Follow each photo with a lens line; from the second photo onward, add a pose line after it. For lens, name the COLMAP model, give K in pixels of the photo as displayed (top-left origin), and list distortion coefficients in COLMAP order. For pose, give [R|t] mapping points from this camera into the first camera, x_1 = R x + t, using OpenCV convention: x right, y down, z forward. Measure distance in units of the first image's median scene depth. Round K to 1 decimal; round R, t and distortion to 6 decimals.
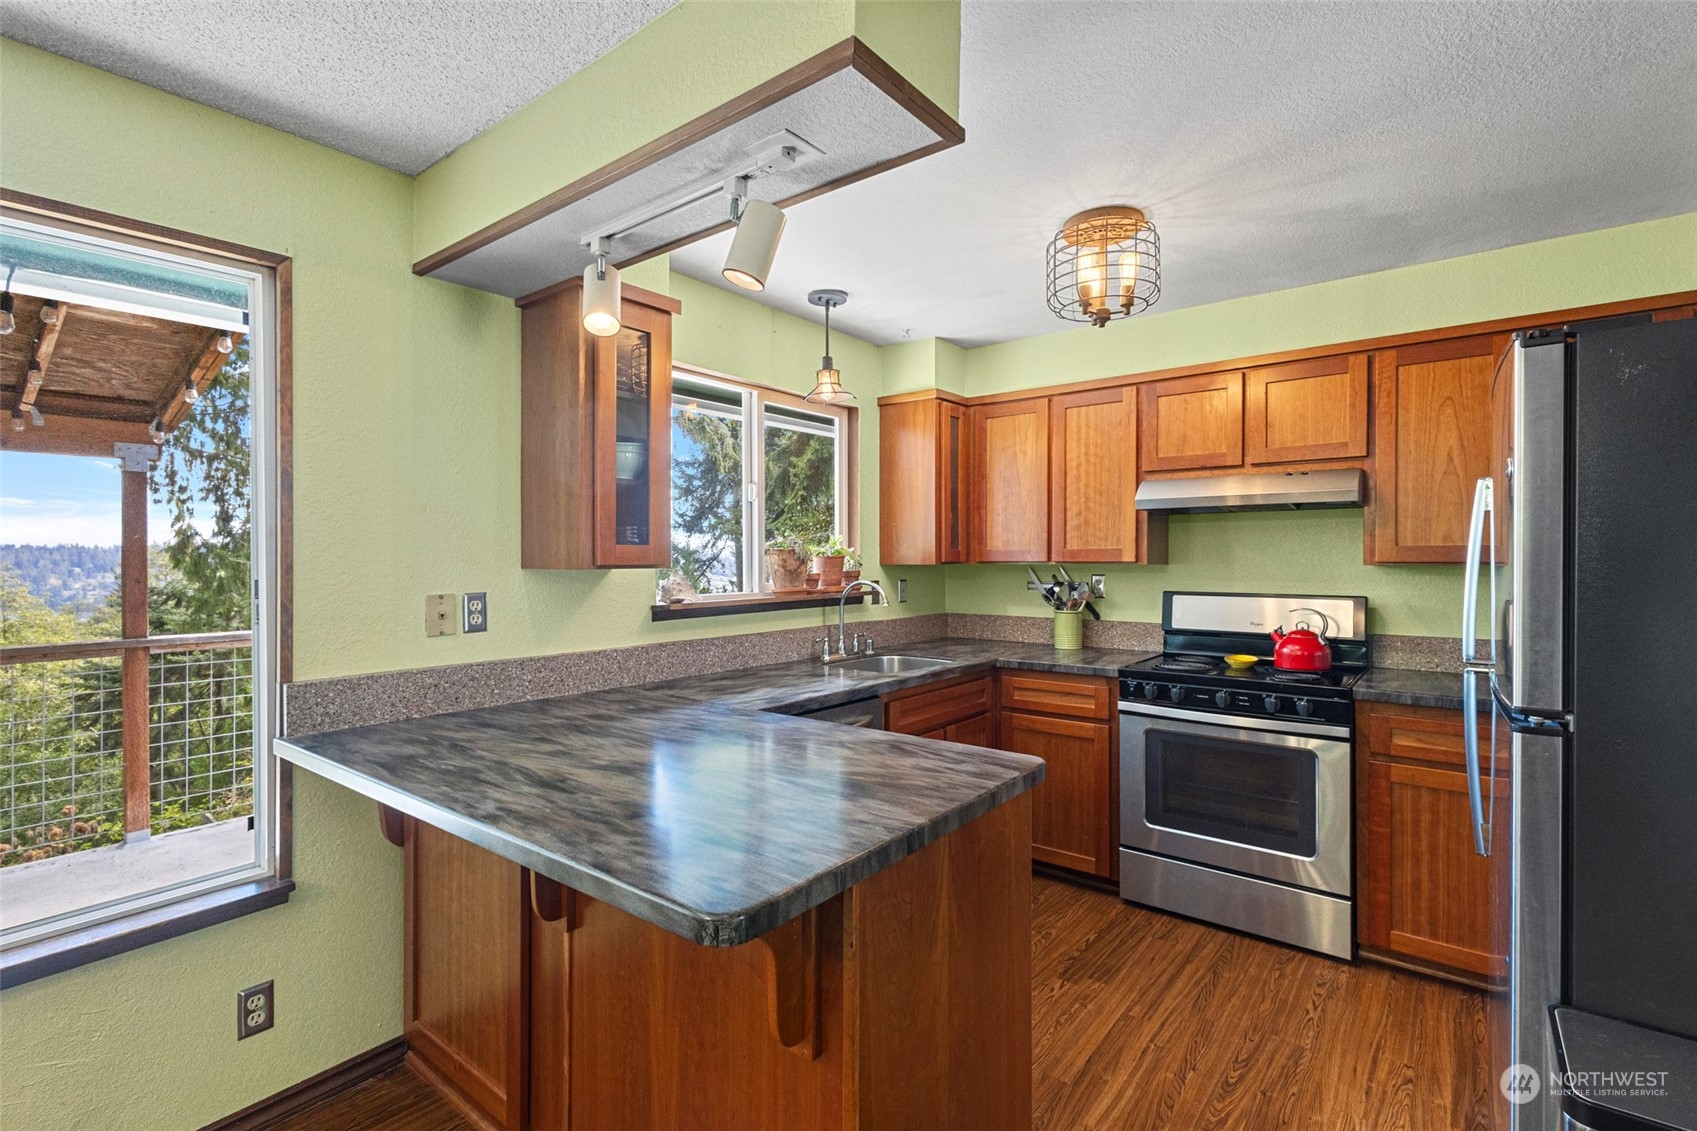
lens RADIAL K [[784.5, 0, 848.5], [0, 784.5, 565.5], [0, 0, 1]] dist [0.001659, 0.000177]
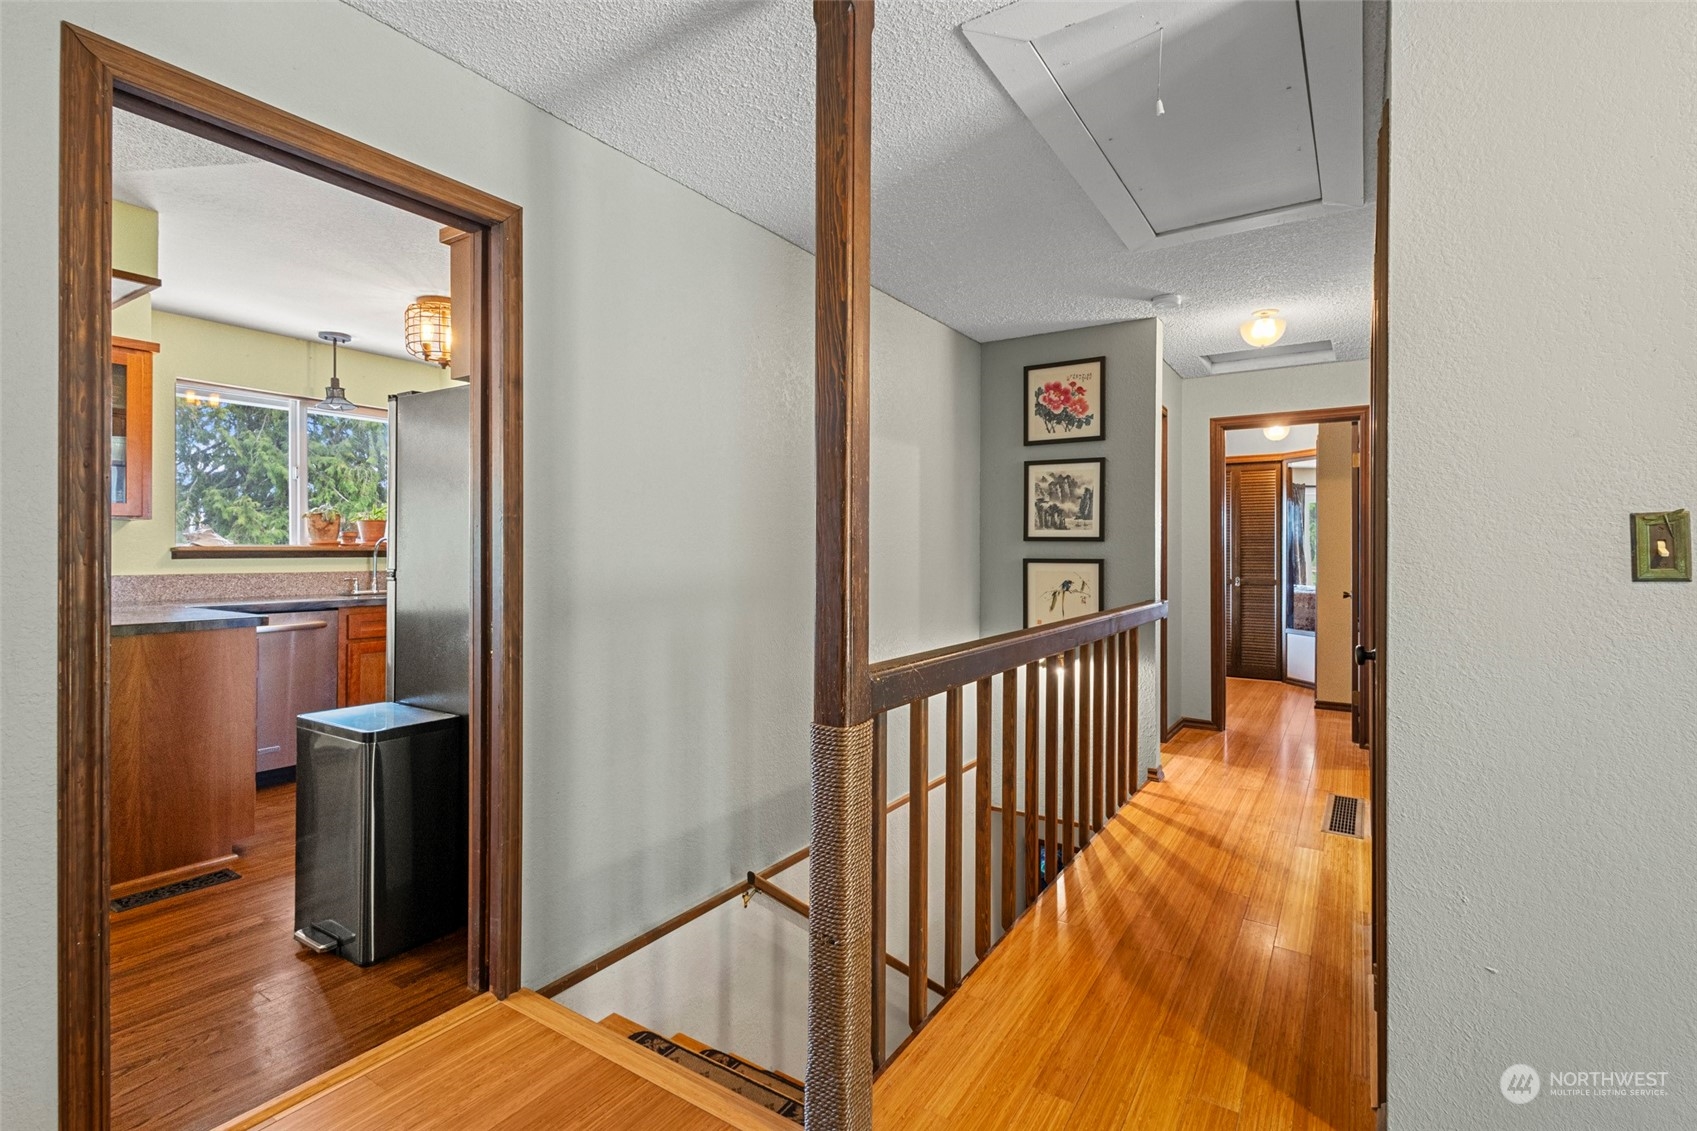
lens RADIAL K [[790.5, 0, 848.5], [0, 790.5, 565.5], [0, 0, 1]] dist [0.000423, -0.000456]
pose [[0.996264, 0.001889, 0.086338, 0.744457], [-0.002567, 0.999967, 0.007734, 0.058374], [-0.086321, -0.007927, 0.996236, -0.487569]]
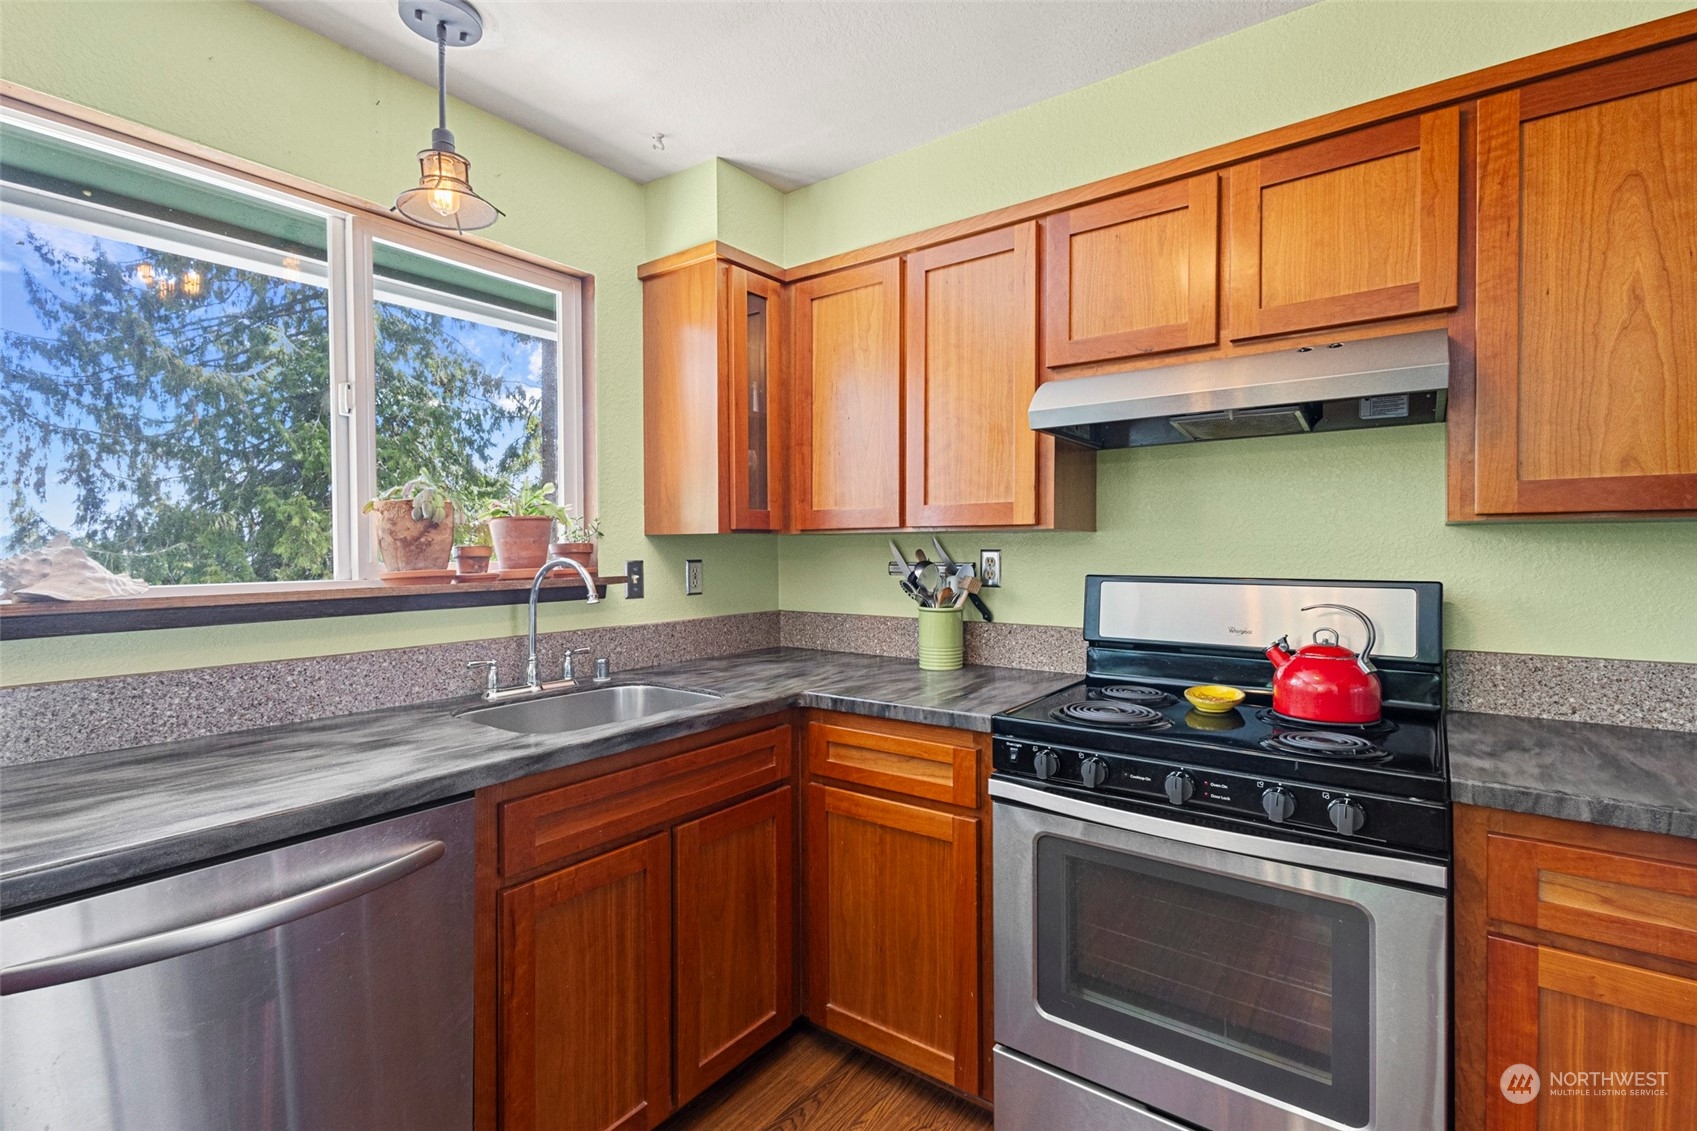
lens RADIAL K [[790.5, 0, 848.5], [0, 790.5, 565.5], [0, 0, 1]] dist [0.000423, -0.000456]
pose [[0.999445, -0.004385, 0.033024, 0.216704], [0.003962, 0.999909, 0.012866, 0.018356], [-0.033077, -0.012728, 0.999372, 0.436655]]
